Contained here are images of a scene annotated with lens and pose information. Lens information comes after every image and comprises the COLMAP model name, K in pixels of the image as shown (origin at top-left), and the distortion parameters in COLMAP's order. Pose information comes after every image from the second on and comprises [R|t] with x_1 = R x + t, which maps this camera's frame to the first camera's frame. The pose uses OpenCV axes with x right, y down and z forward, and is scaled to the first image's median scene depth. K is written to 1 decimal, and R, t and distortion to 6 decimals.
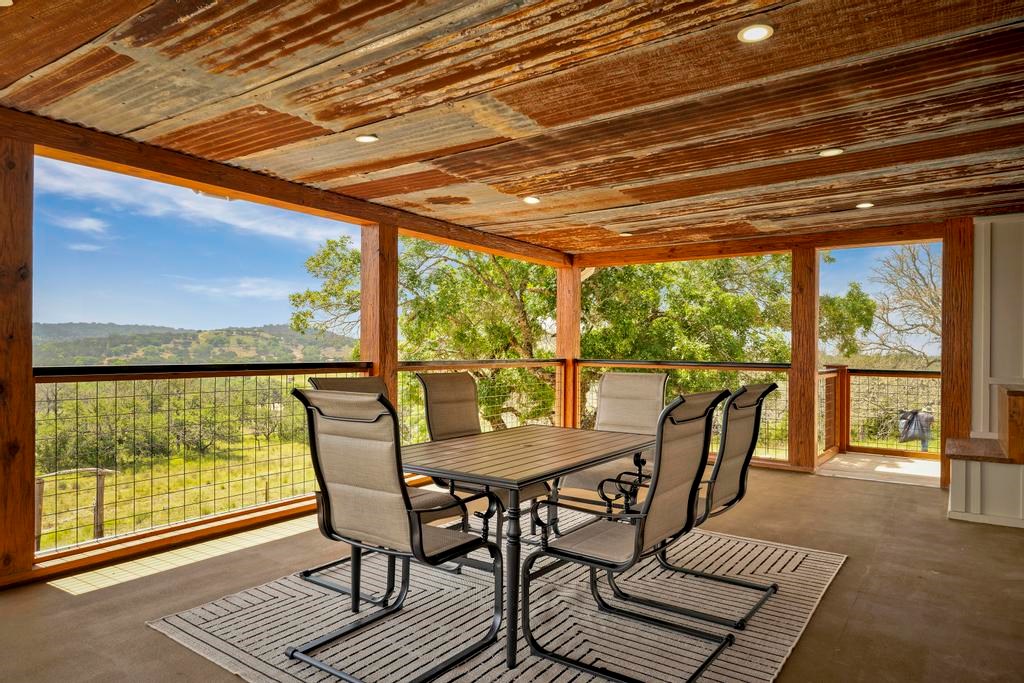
lens RADIAL K [[647.8, 0, 514.3], [0, 647.8, 343.8], [0, 0, 1]] dist [0.001015, 0.000612]
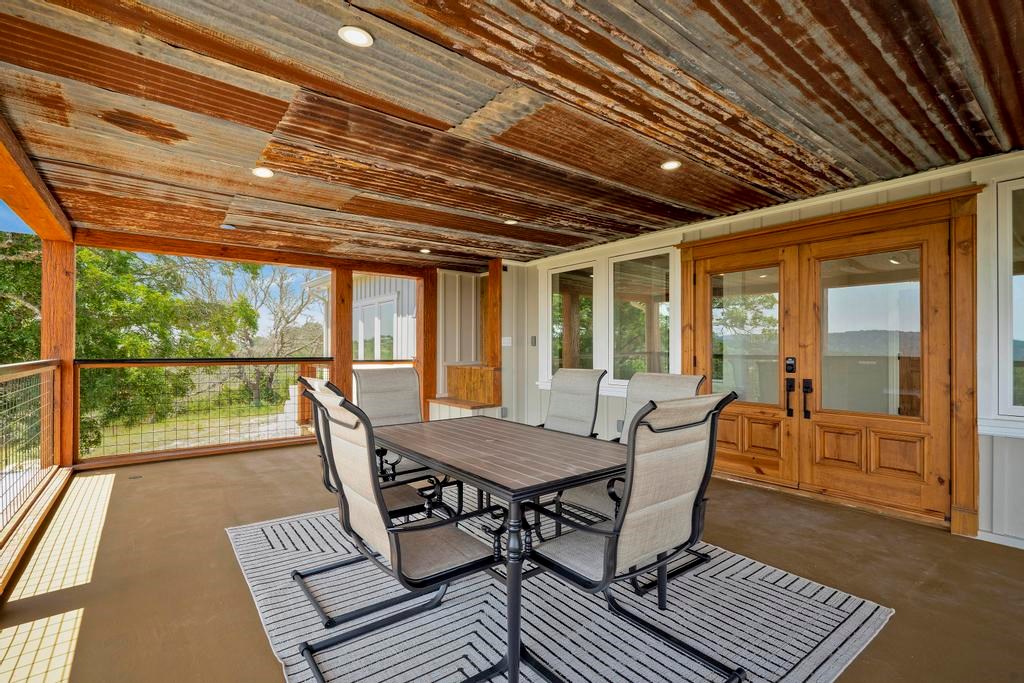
lens RADIAL K [[469.2, 0, 512.1], [0, 469.2, 344.2], [0, 0, 1]] dist [-0.008207, -0.000877]
pose [[0.294387, 0.000437, 0.955686, -0.642610], [-0.007586, 0.999969, 0.001880, 0.000111], [-0.955656, -0.007803, 0.294381, 0.700696]]
